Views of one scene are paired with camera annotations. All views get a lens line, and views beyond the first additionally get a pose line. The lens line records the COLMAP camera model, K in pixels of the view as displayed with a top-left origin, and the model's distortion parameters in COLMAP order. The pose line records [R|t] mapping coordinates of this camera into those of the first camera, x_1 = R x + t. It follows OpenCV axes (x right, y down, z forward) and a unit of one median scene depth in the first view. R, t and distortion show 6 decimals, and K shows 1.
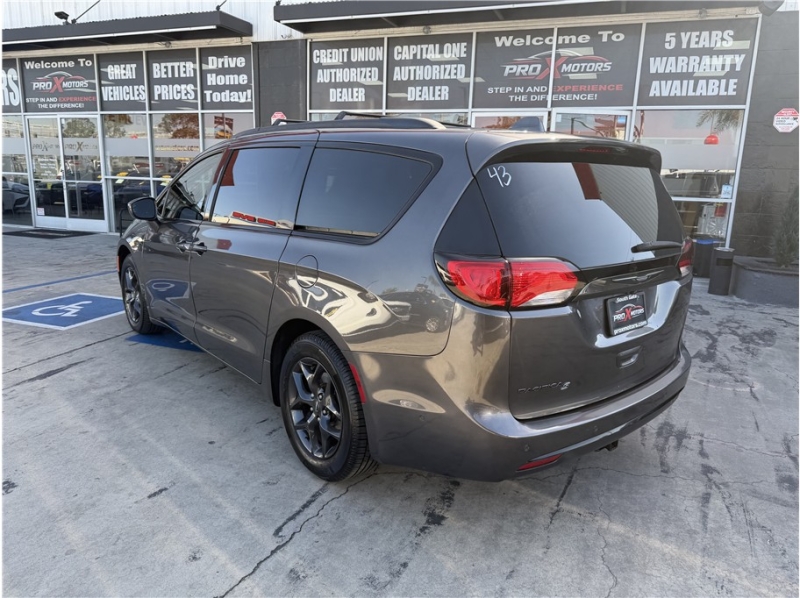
lens RADIAL K [[559.4, 0, 405.6], [0, 559.4, 292.9], [0, 0, 1]] dist [0.009602, -0.018153]
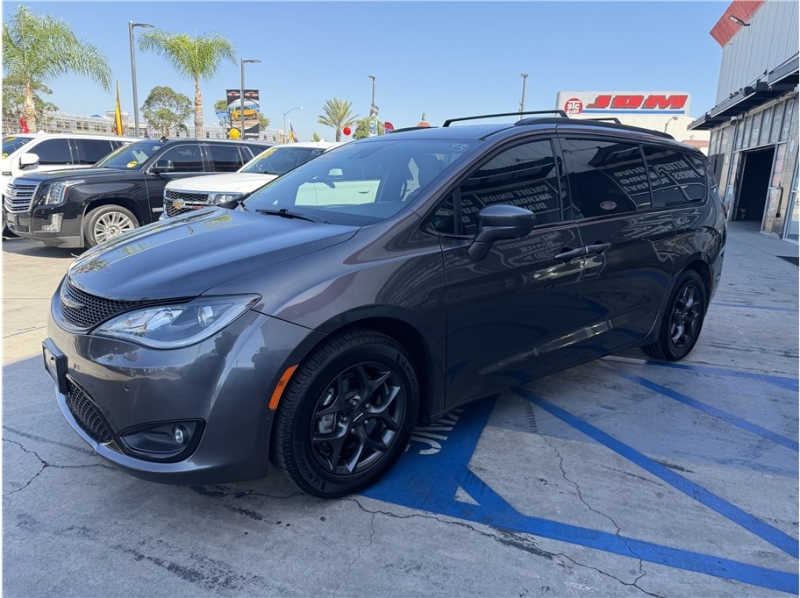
lens RADIAL K [[559.4, 0, 399.2], [0, 559.4, 297.2], [0, 0, 1]] dist [0.009602, -0.018153]
pose [[0.011091, 0.189130, -0.981889, 0.292588], [-0.238427, 0.954127, 0.181089, -0.090027], [0.971097, 0.232100, 0.055676, 0.526086]]
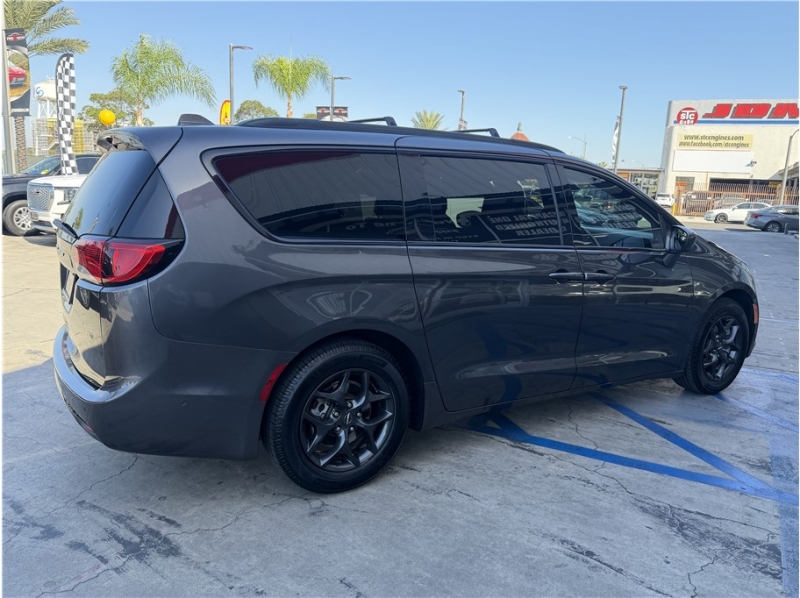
lens RADIAL K [[609.2, 0, 408.0], [0, 609.2, 293.7], [0, 0, 1]] dist [0.022871, -0.034637]
pose [[-0.121984, 0.142109, -0.982306, 0.478457], [-0.247460, 0.954089, 0.168756, -0.100718], [0.961189, 0.263667, -0.081217, 0.552262]]
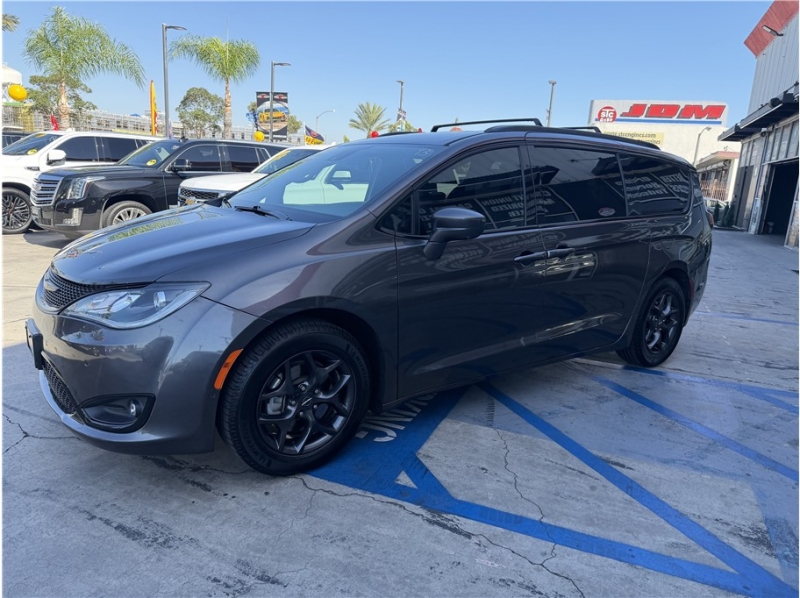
lens RADIAL K [[559.4, 0, 404.4], [0, 559.4, 300.8], [0, 0, 1]] dist [0.009602, -0.018153]
pose [[-0.034734, 0.187112, -0.981724, 0.313287], [-0.261673, 0.946345, 0.189627, -0.099699], [0.964531, 0.263478, 0.016092, 0.571402]]
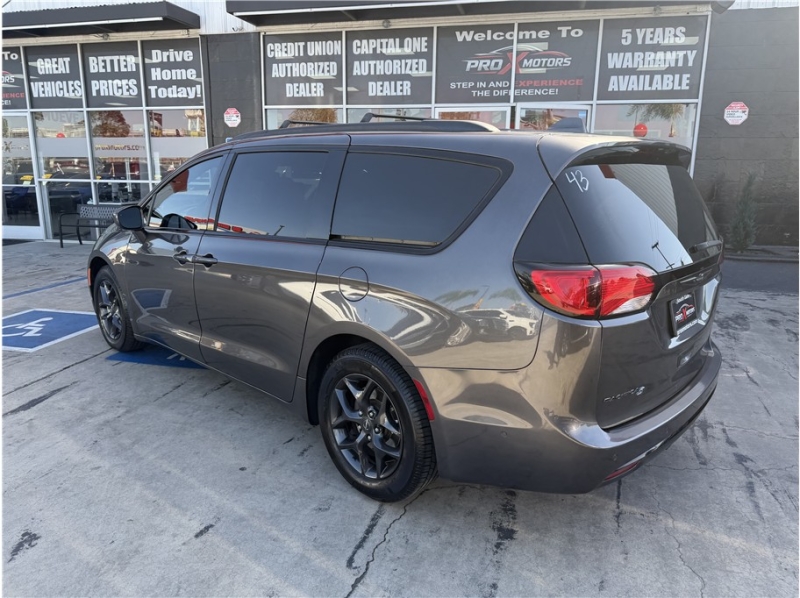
lens RADIAL K [[559.4, 0, 405.3], [0, 559.4, 292.4], [0, 0, 1]] dist [0.009602, -0.018153]
pose [[0.993039, -0.043284, 0.109540, -0.066291], [0.042110, 0.999028, 0.013012, -0.011195], [-0.109997, -0.008309, 0.993897, 0.016863]]
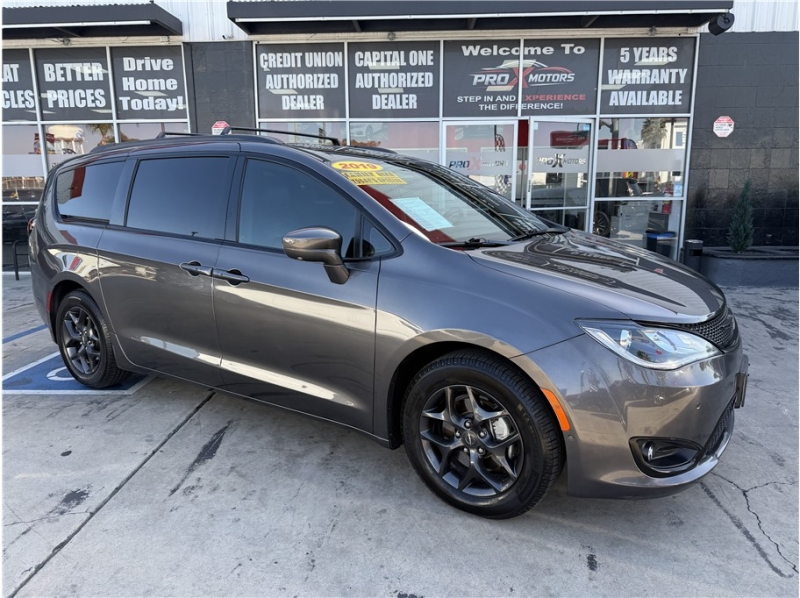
lens RADIAL K [[559.4, 0, 403.0], [0, 559.4, 298.8], [0, 0, 1]] dist [0.009602, -0.018153]
pose [[0.952872, -0.092279, 0.288999, -0.305597], [0.096306, 0.995352, 0.000287, -0.019101], [-0.287682, 0.027559, 0.957329, 0.093603]]
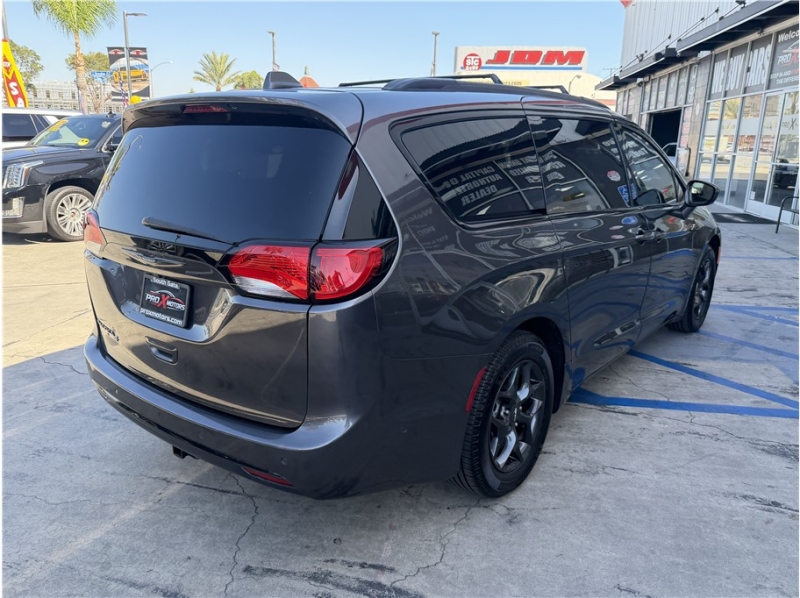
lens RADIAL K [[609.2, 0, 400.6], [0, 609.2, 303.5], [0, 0, 1]] dist [0.022871, -0.034637]
pose [[0.196147, 0.232613, -0.952585, 0.428768], [-0.212149, 0.958514, 0.190377, -0.067694], [0.957350, 0.164748, 0.237358, 0.354746]]
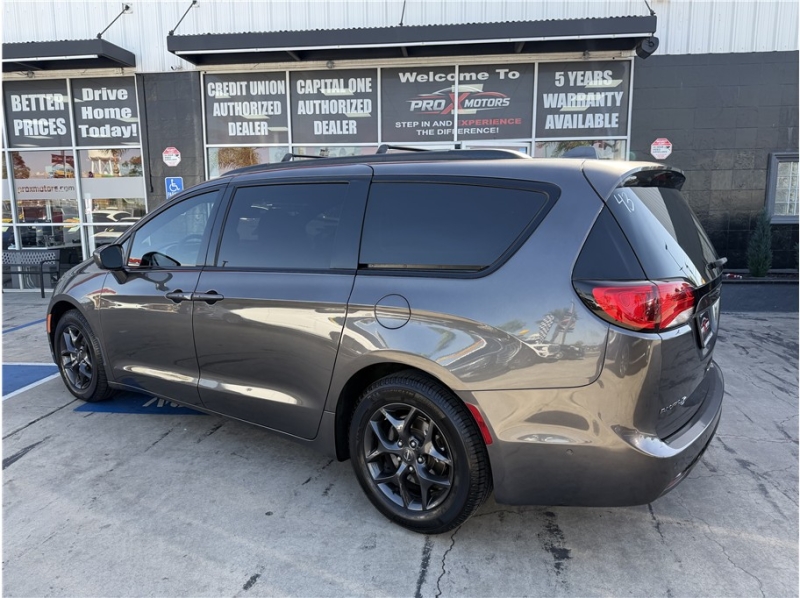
lens RADIAL K [[559.4, 0, 395.5], [0, 559.4, 298.5], [0, 0, 1]] dist [0.009602, -0.018153]
pose [[0.969221, -0.075187, 0.234431, -0.133258], [0.085979, 0.995641, -0.036145, -0.009005], [-0.230691, 0.055188, 0.971461, 0.029225]]
